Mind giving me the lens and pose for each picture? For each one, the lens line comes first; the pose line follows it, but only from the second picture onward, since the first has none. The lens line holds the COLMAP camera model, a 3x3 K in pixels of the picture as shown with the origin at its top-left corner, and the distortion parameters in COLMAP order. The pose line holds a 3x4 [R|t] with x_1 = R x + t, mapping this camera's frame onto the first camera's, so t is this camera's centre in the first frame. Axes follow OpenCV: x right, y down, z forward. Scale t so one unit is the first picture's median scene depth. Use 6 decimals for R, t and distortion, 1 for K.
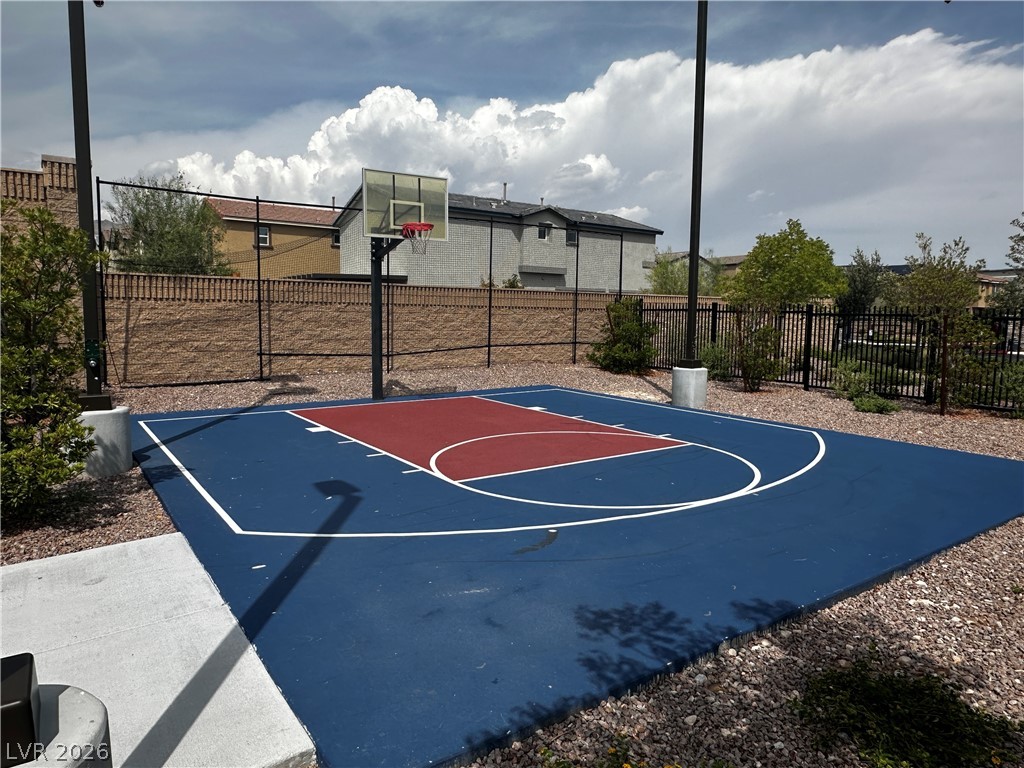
lens RADIAL K [[668.6, 0, 512.0], [0, 668.6, 384.0], [0, 0, 1]] dist [-0.006727, -0.002117]
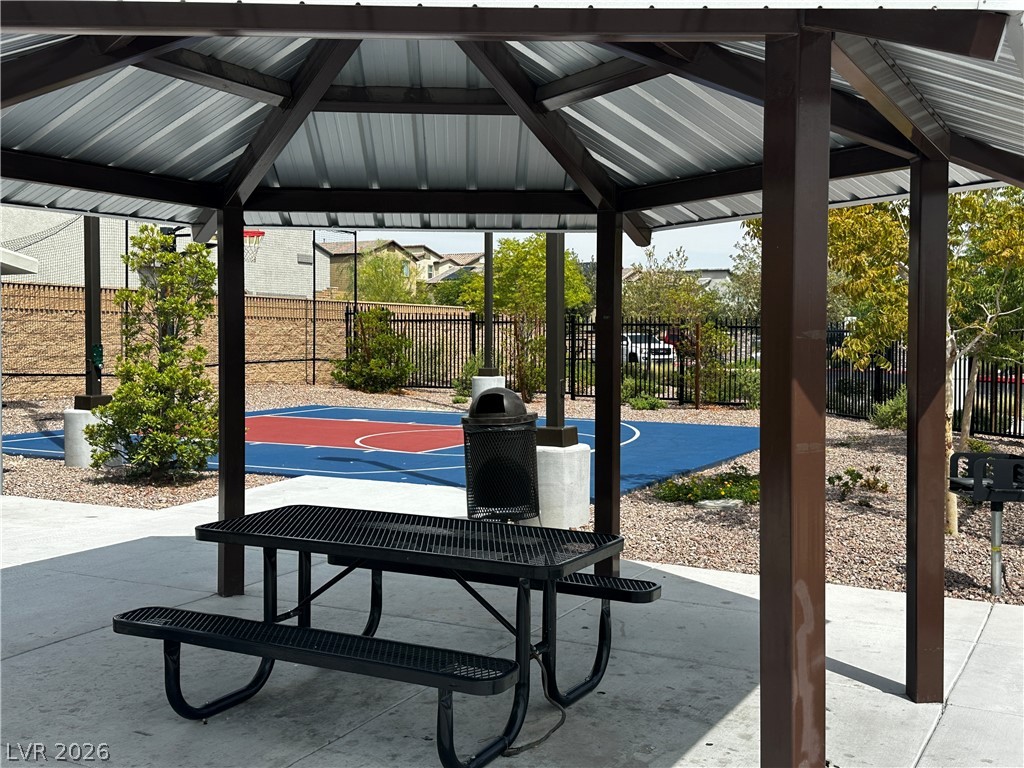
lens RADIAL K [[1157.3, 0, 512.0], [0, 1157.3, 384.0], [0, 0, 1]] dist [0.011617, 0.007741]
pose [[0.887507, -0.023122, 0.460214, -0.381599], [0.049440, 0.997753, -0.045216, 0.051011], [-0.458134, 0.062883, 0.886656, -0.434284]]
